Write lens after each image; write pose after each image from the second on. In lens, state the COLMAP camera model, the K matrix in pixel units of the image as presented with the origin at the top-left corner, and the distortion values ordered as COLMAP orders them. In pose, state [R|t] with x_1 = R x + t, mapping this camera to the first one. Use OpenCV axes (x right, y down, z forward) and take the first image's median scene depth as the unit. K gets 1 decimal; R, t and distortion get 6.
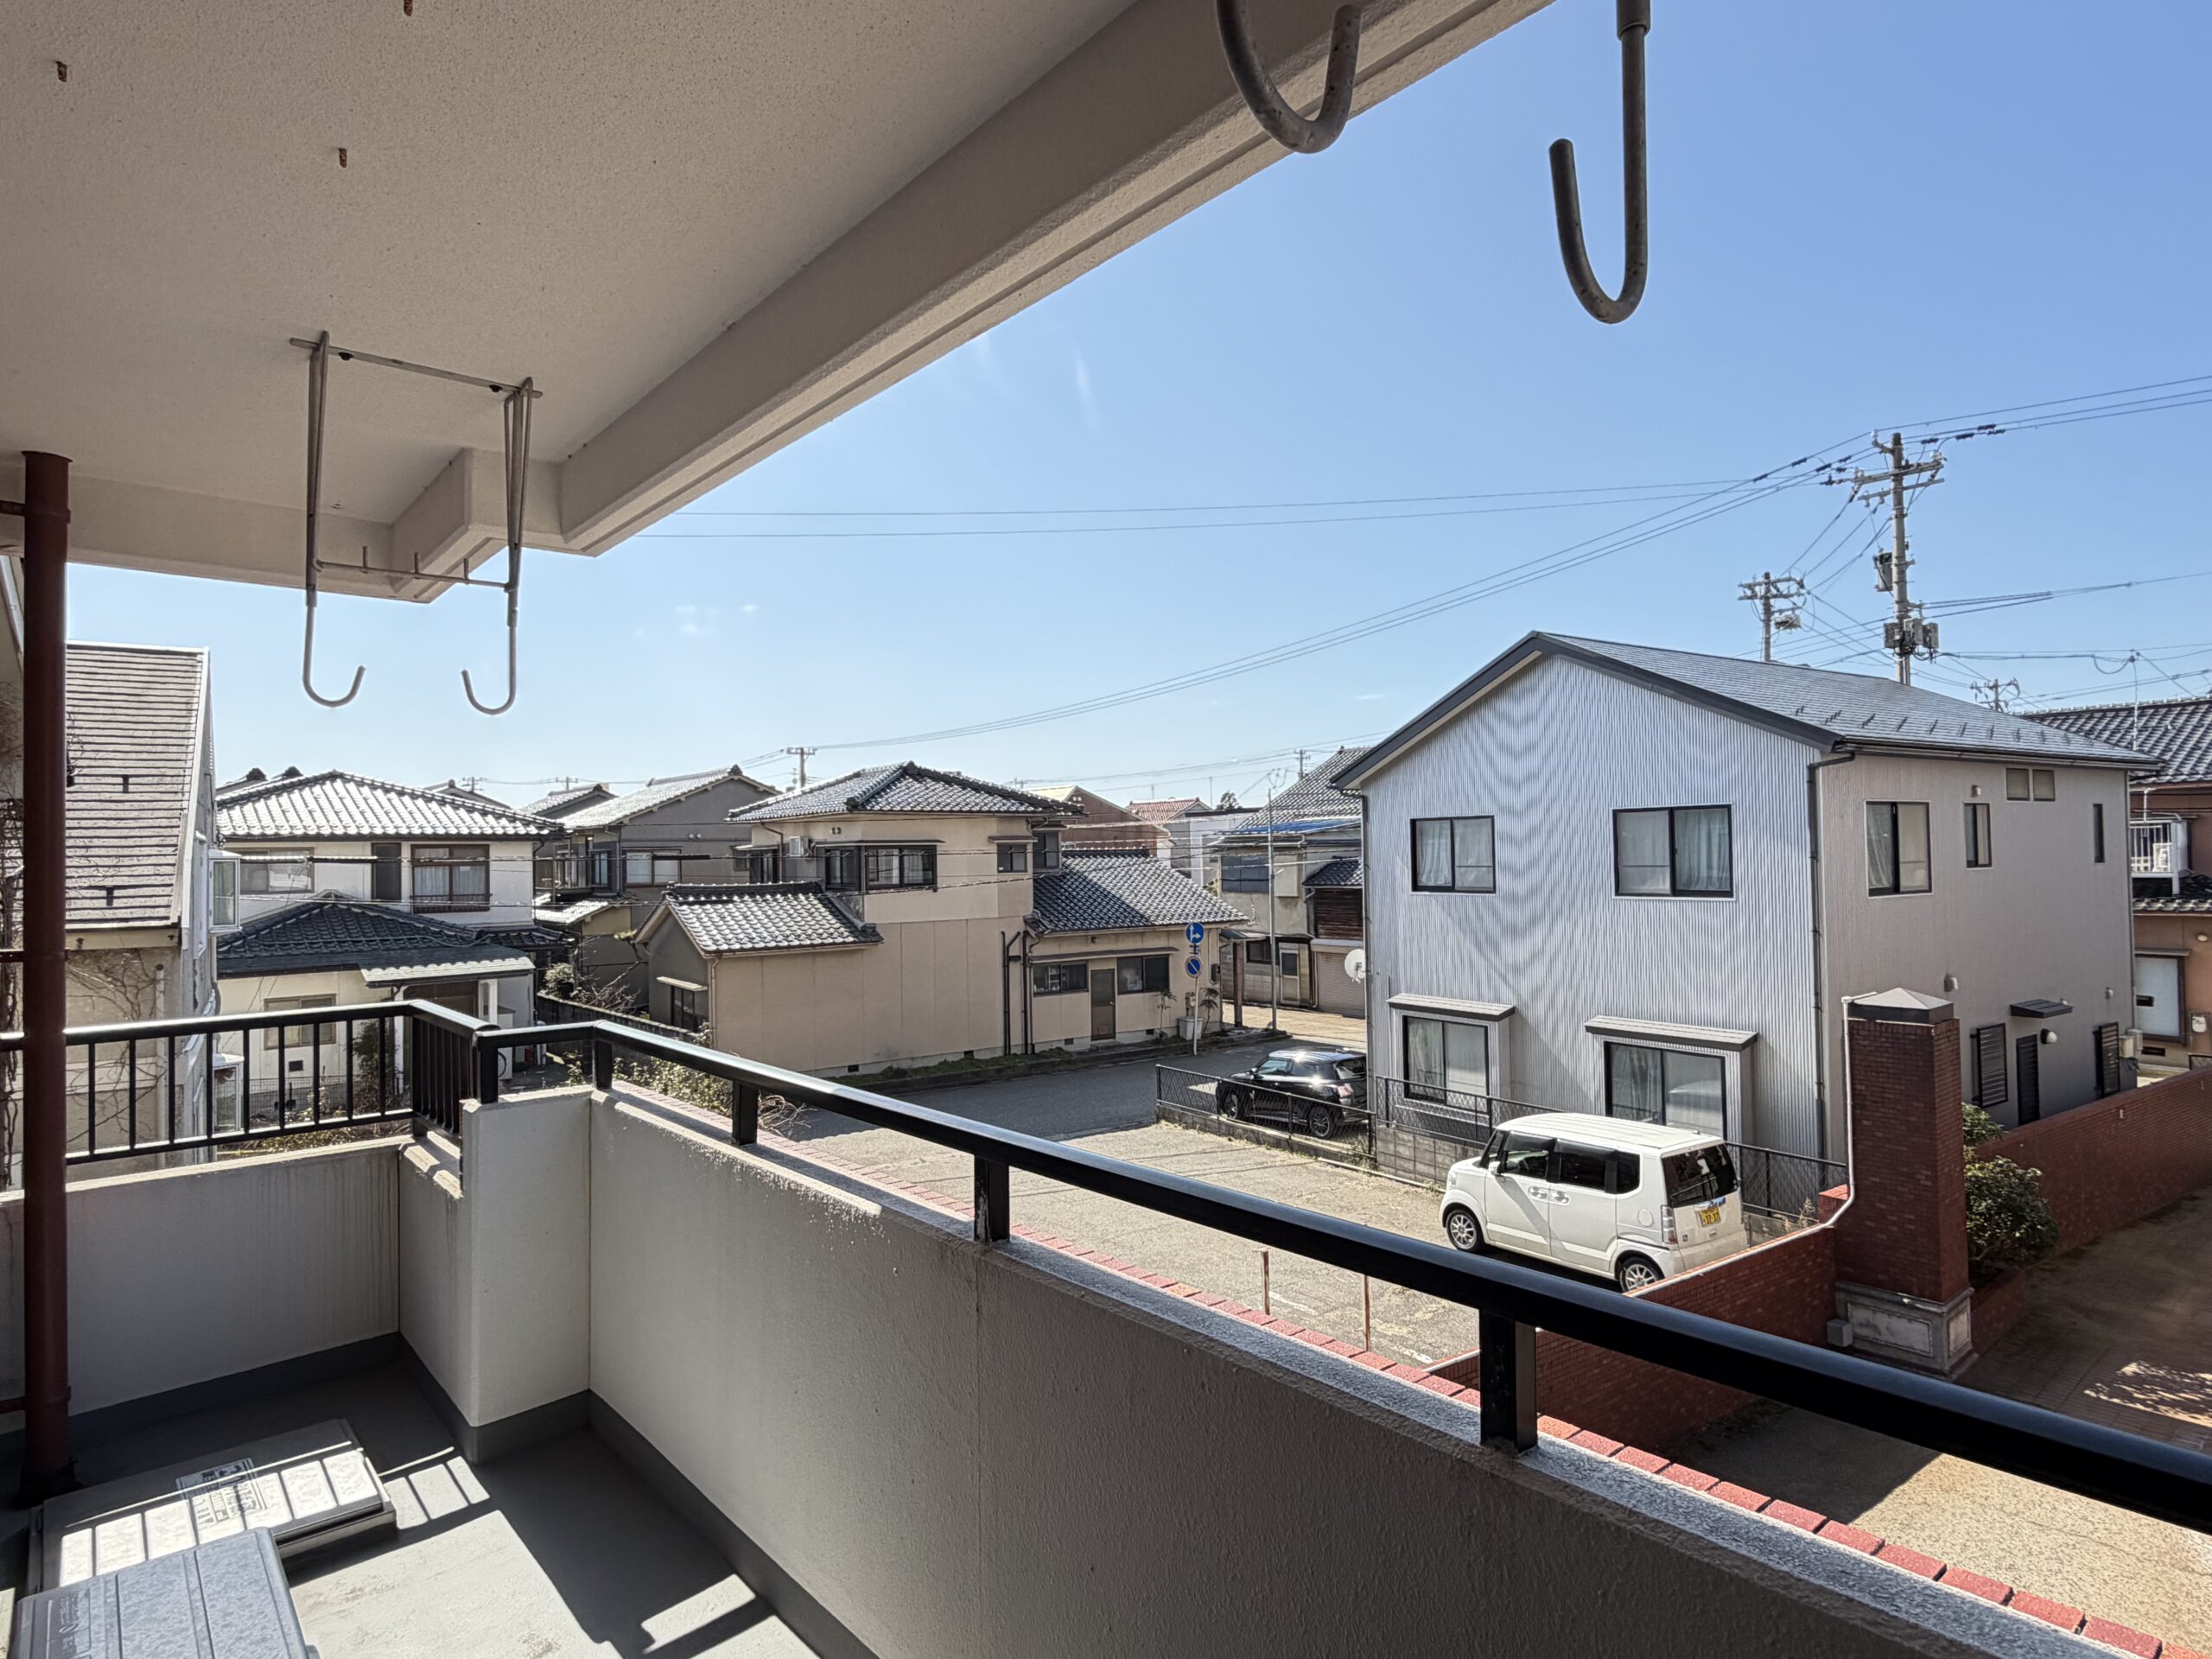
lens RADIAL K [[1220.7, 0, 1107.7], [0, 1220.7, 830.6], [0, 0, 1]] dist [-0.006720, -0.000394]
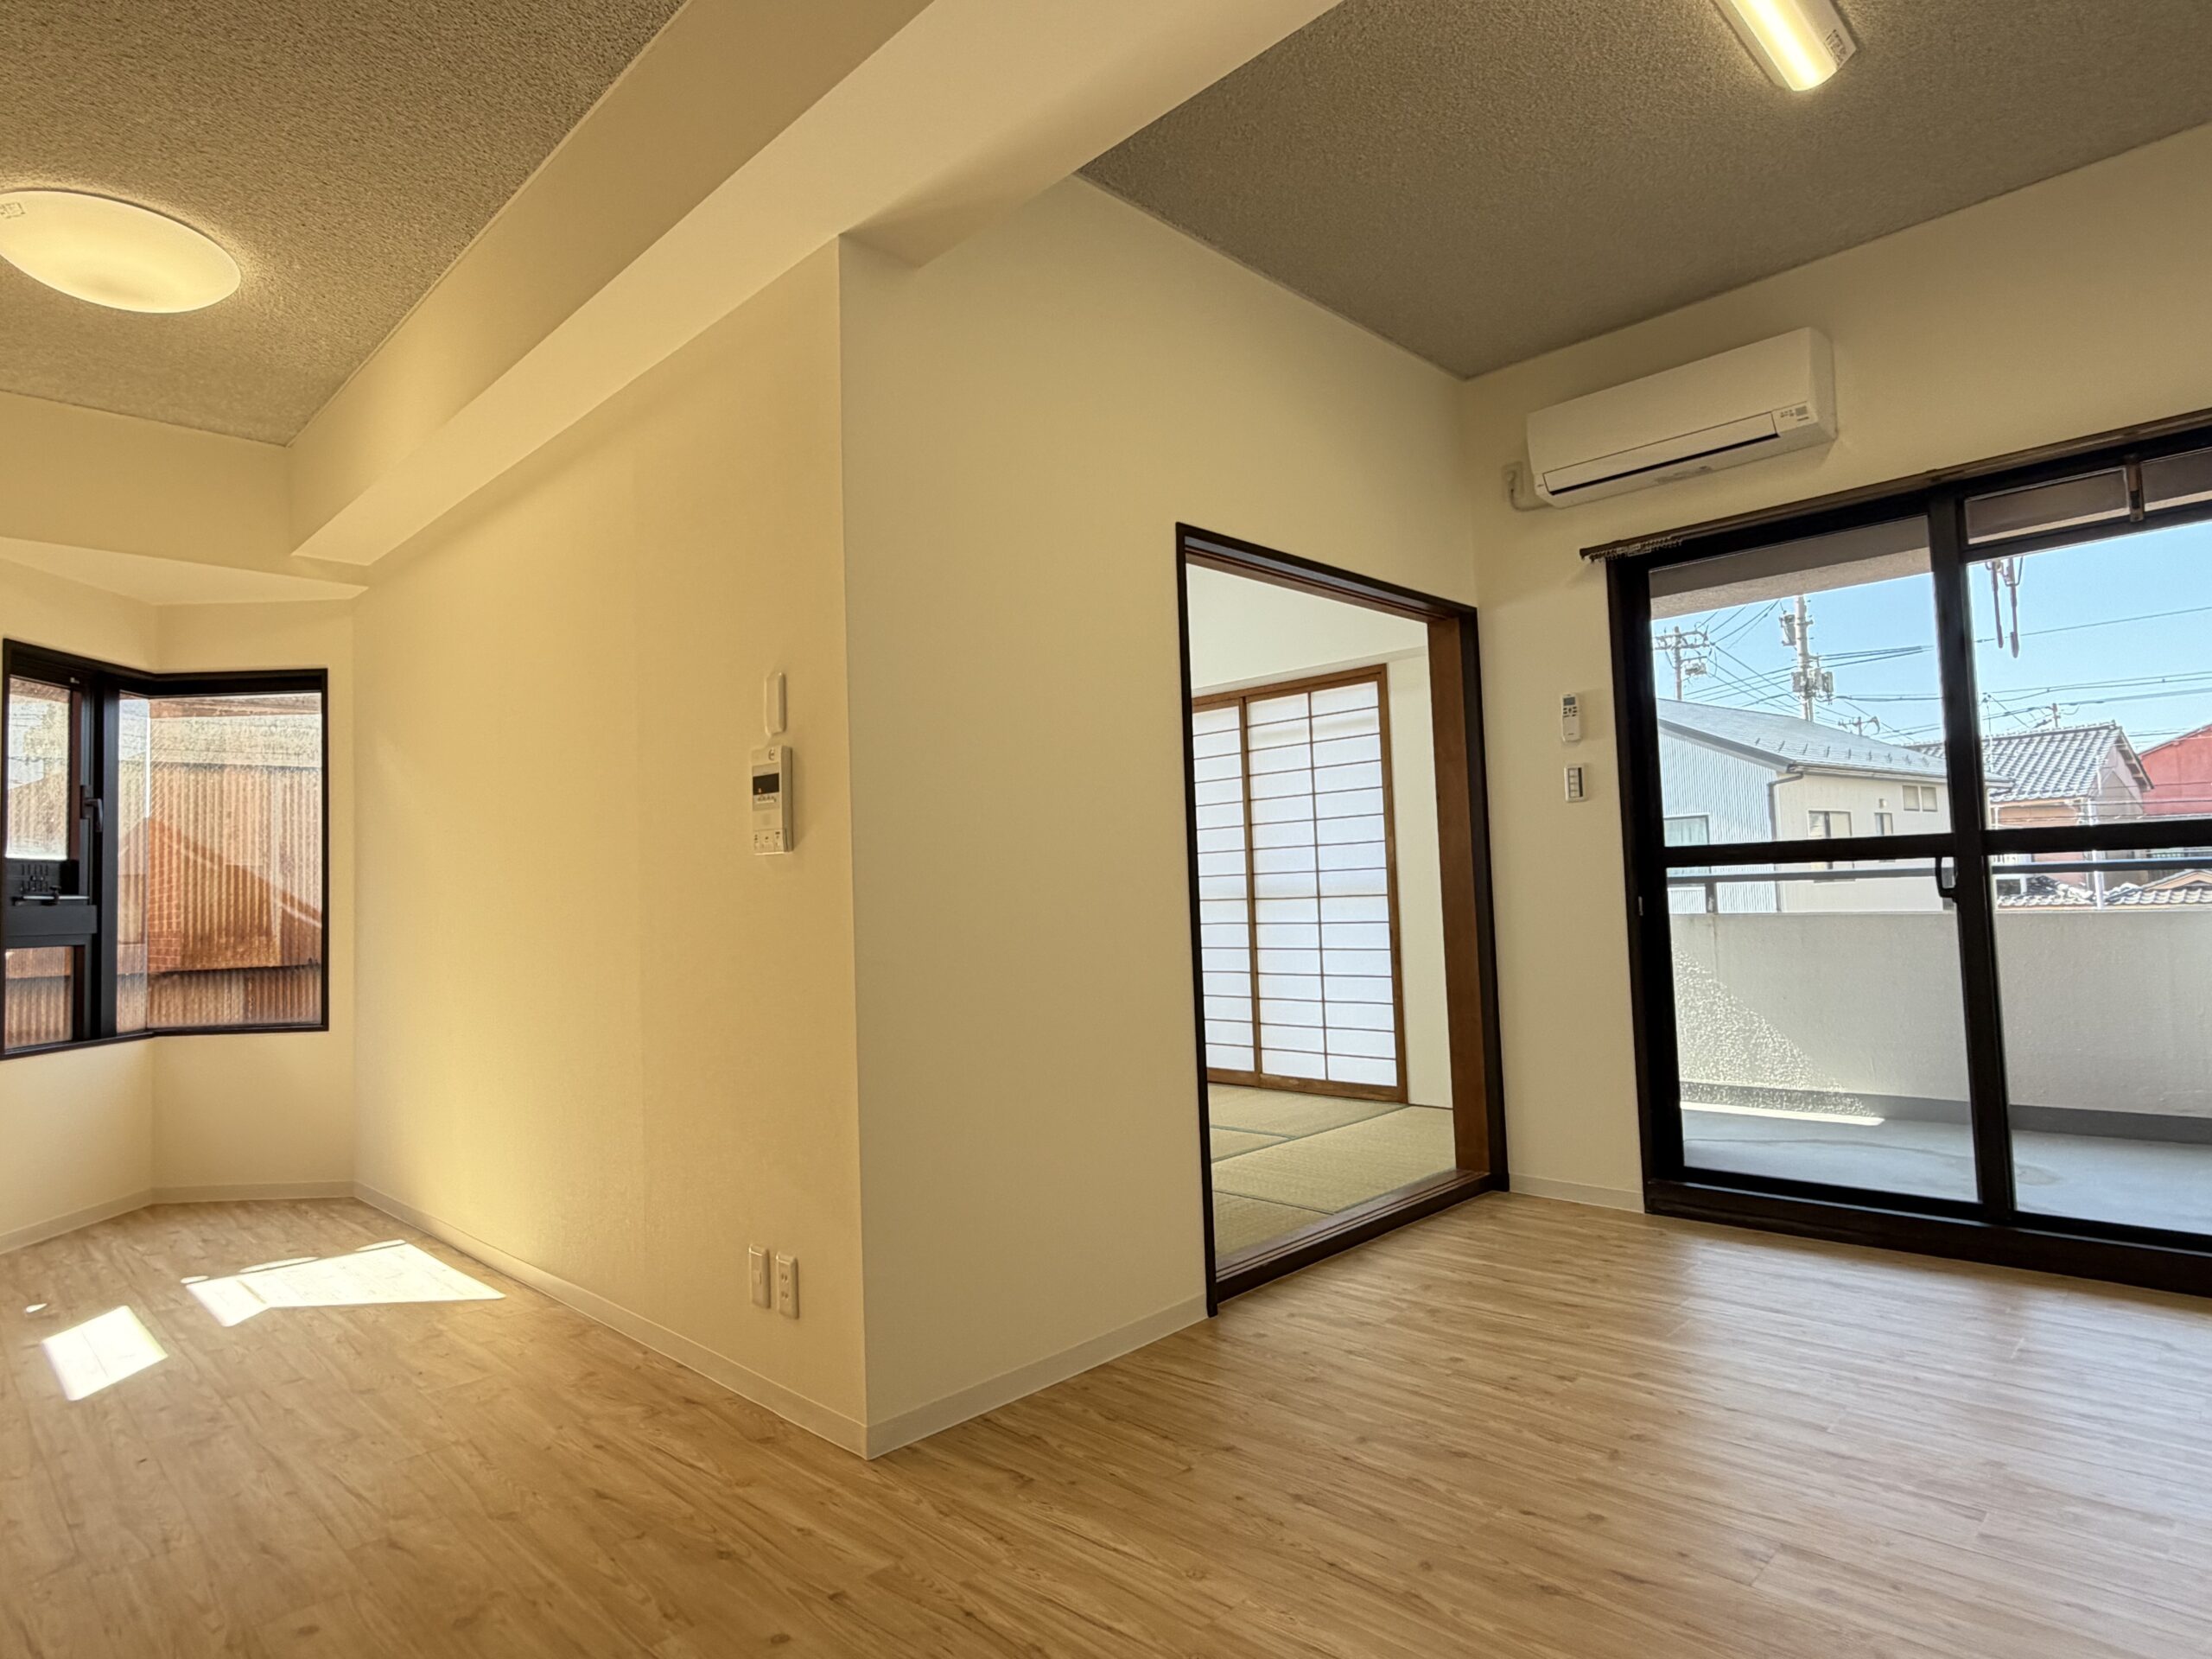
lens RADIAL K [[1220.7, 0, 1102.5], [0, 1220.7, 820.6], [0, 0, 1]] dist [-0.006720, -0.000394]
pose [[0.996423, -0.014108, 0.083324, -0.156306], [0.017718, 0.998928, -0.042755, 0.018966], [-0.082631, 0.044079, 0.995605, -0.155318]]
